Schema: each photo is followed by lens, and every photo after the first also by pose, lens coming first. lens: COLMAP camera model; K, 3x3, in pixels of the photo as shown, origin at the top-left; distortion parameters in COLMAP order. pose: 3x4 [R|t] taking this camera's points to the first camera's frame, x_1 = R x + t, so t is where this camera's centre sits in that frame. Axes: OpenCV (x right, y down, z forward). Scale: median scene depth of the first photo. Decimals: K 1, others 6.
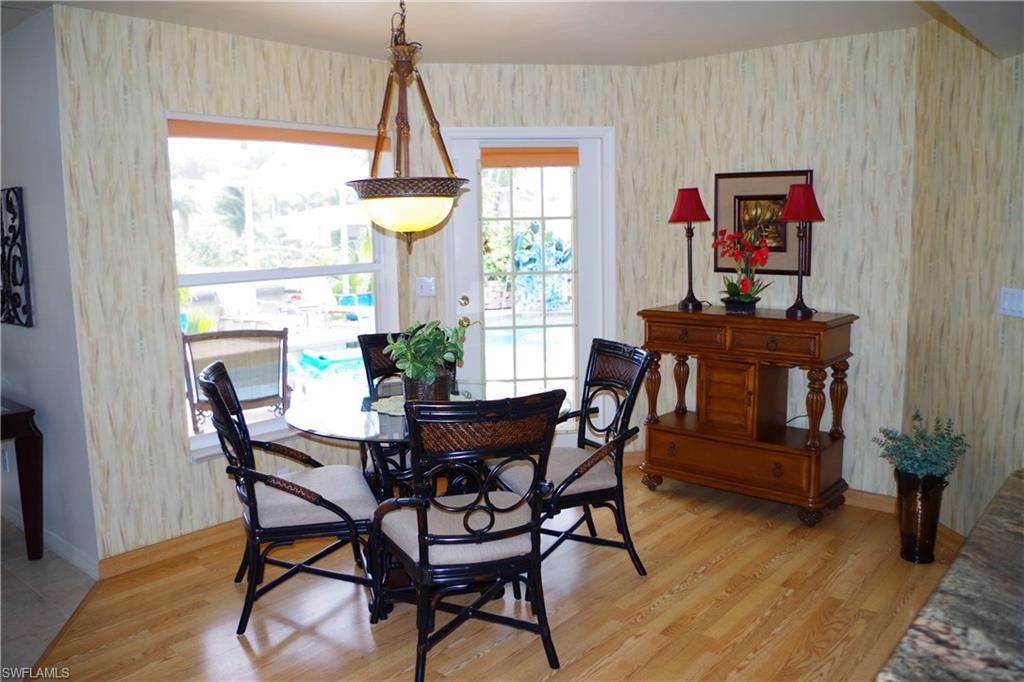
lens RADIAL K [[804.8, 0, 504.0], [0, 804.8, 336.9], [0, 0, 1]] dist [-0.082746, 0.007919]
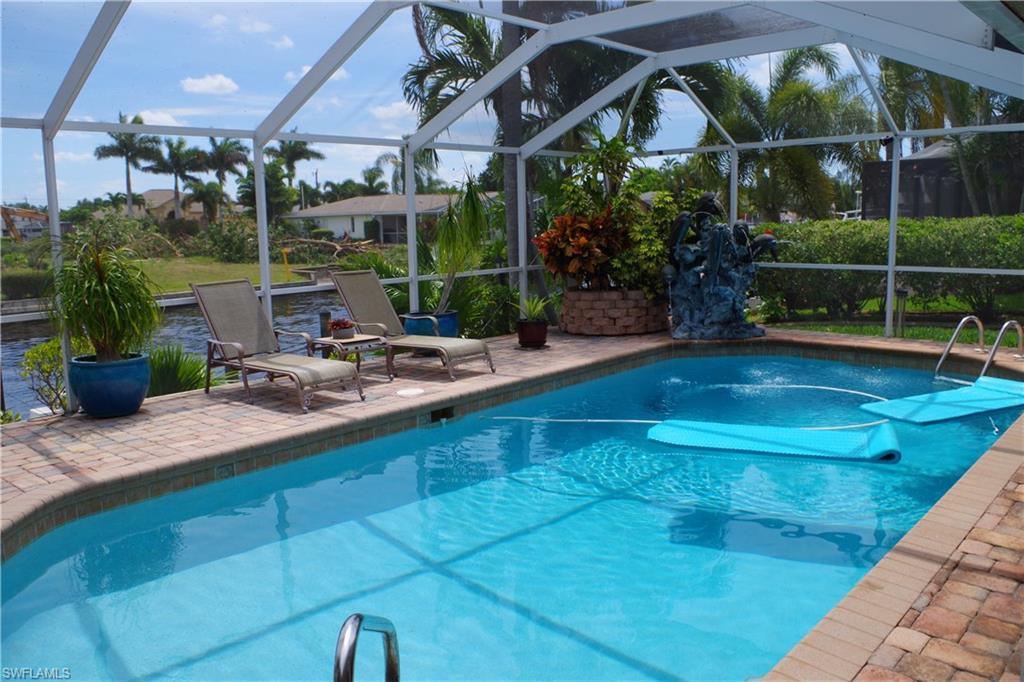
lens RADIAL K [[804.8, 0, 504.0], [0, 804.8, 336.9], [0, 0, 1]] dist [-0.082746, 0.007919]
pose [[0.999353, 0.001450, -0.035940, -0.309845], [-0.001129, 0.999959, 0.008934, -0.121401], [0.035952, -0.008887, 0.999314, 1.102649]]
